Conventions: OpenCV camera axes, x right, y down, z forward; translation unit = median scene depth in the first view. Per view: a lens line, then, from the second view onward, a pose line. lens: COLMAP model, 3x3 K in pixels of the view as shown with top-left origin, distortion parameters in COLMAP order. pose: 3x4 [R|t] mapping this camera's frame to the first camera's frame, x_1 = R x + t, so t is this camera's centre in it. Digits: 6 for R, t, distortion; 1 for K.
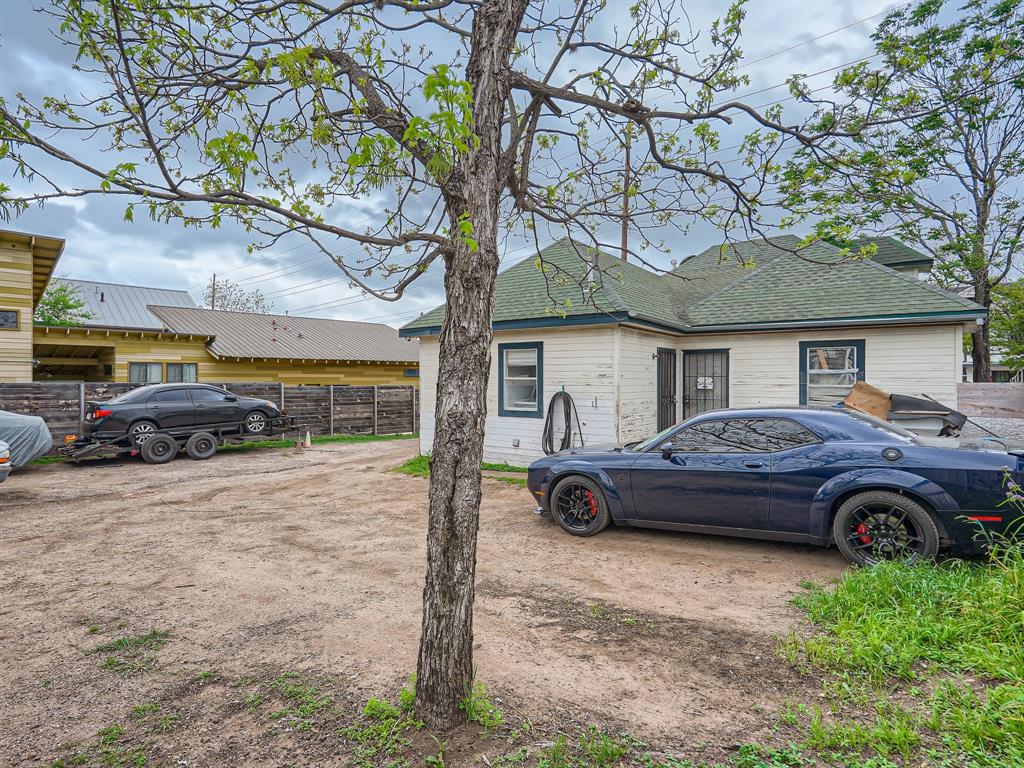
lens RADIAL K [[550.6, 0, 511.6], [0, 550.6, 385.4], [0, 0, 1]] dist [-0.016439, 0.010958]
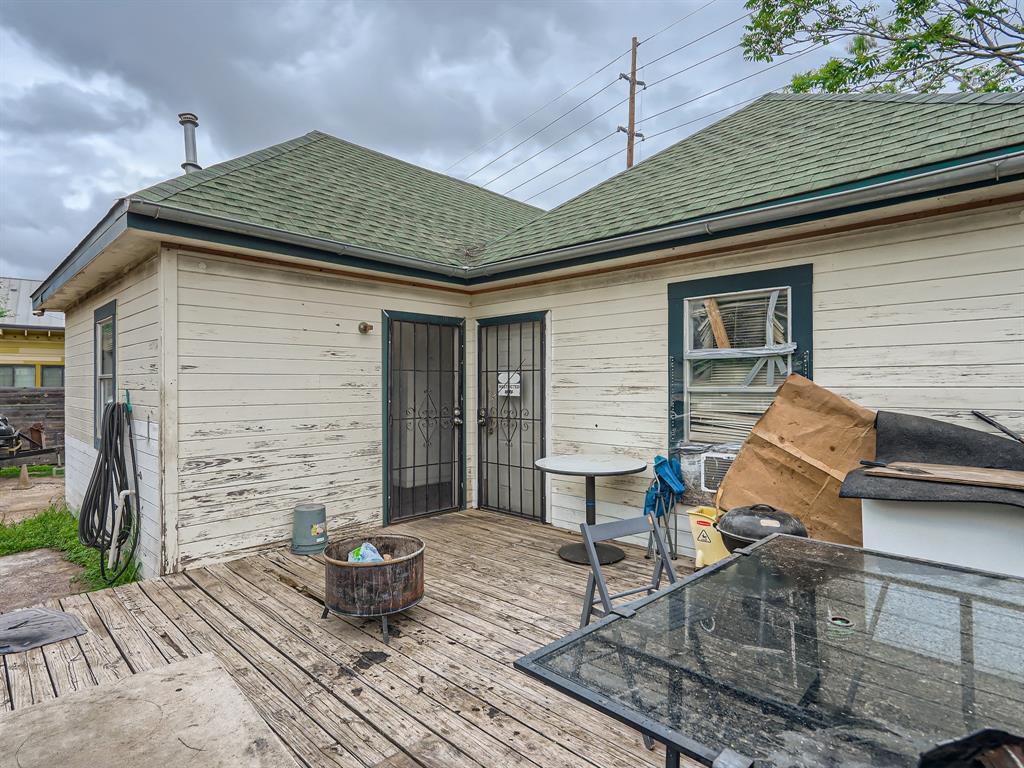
lens RADIAL K [[550.6, 0, 512.7], [0, 550.6, 387.5], [0, 0, 1]] dist [-0.016439, 0.010958]
pose [[0.990119, -0.004765, -0.140151, 0.457619], [0.004328, 0.999985, -0.003419, 0.000420], [0.140165, 0.002779, 0.990124, 0.556454]]
